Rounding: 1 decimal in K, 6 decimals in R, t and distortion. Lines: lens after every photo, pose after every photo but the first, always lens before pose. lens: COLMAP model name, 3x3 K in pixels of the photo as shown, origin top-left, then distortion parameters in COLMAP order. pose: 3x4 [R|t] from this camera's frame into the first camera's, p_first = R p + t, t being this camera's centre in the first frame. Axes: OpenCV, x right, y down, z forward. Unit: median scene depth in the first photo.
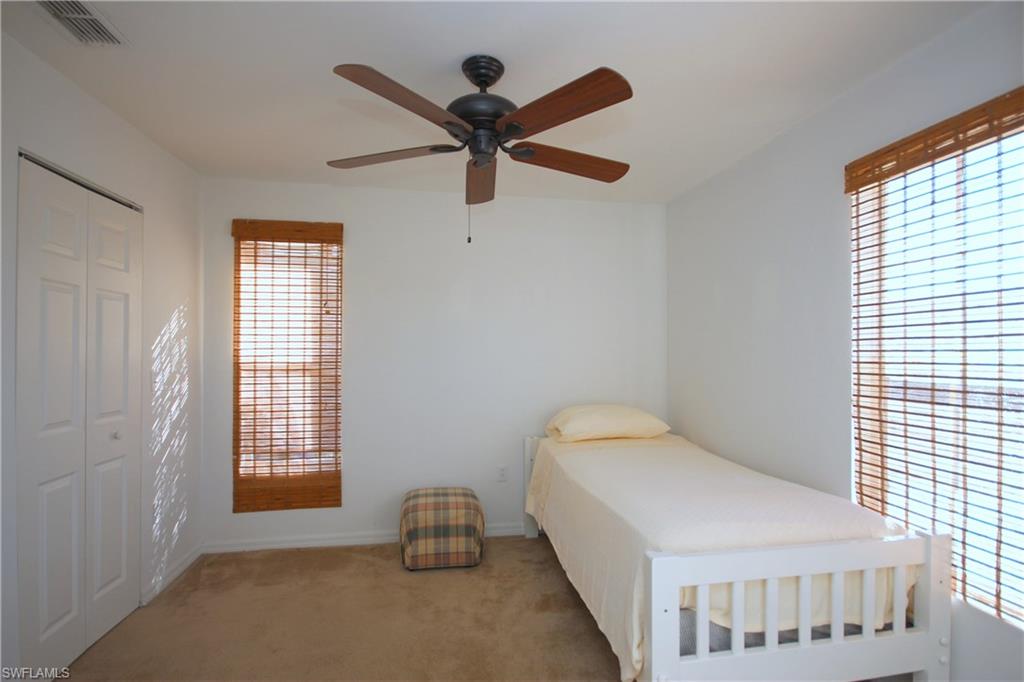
lens RADIAL K [[484.3, 0, 513.1], [0, 484.3, 348.3], [0, 0, 1]] dist [0.000050, -0.000666]
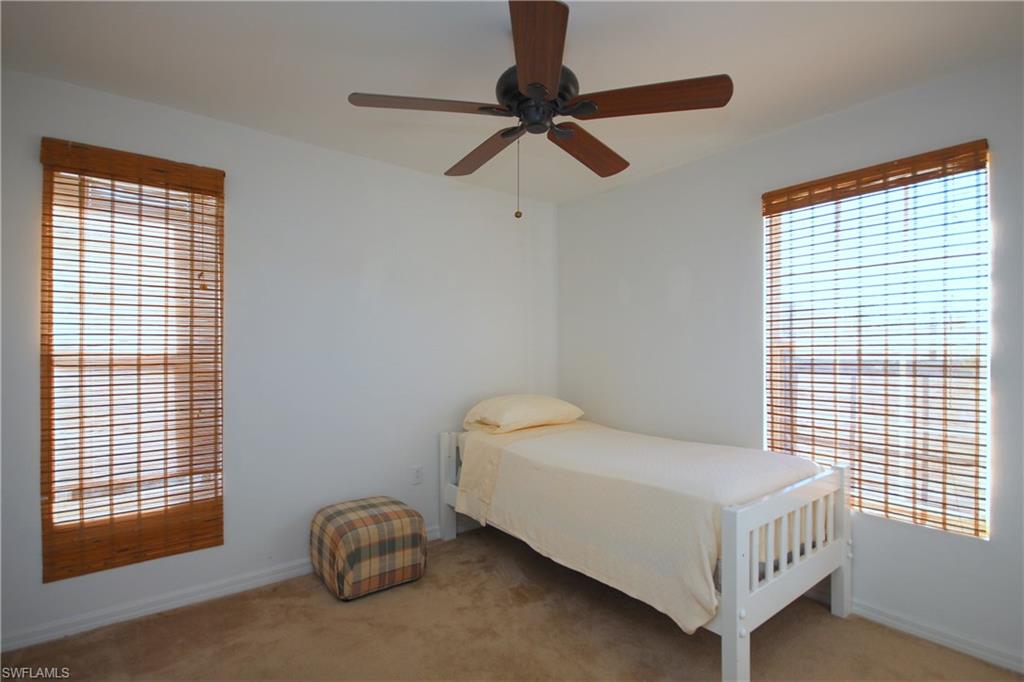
lens RADIAL K [[496.5, 0, 512.9], [0, 496.5, 347.8], [0, 0, 1]] dist [0.017604, -0.013290]
pose [[0.876214, 0.000130, 0.481923, -0.355562], [0.000074, 1.000000, -0.000403, 0.021246], [-0.481923, 0.000389, 0.876214, 0.103544]]
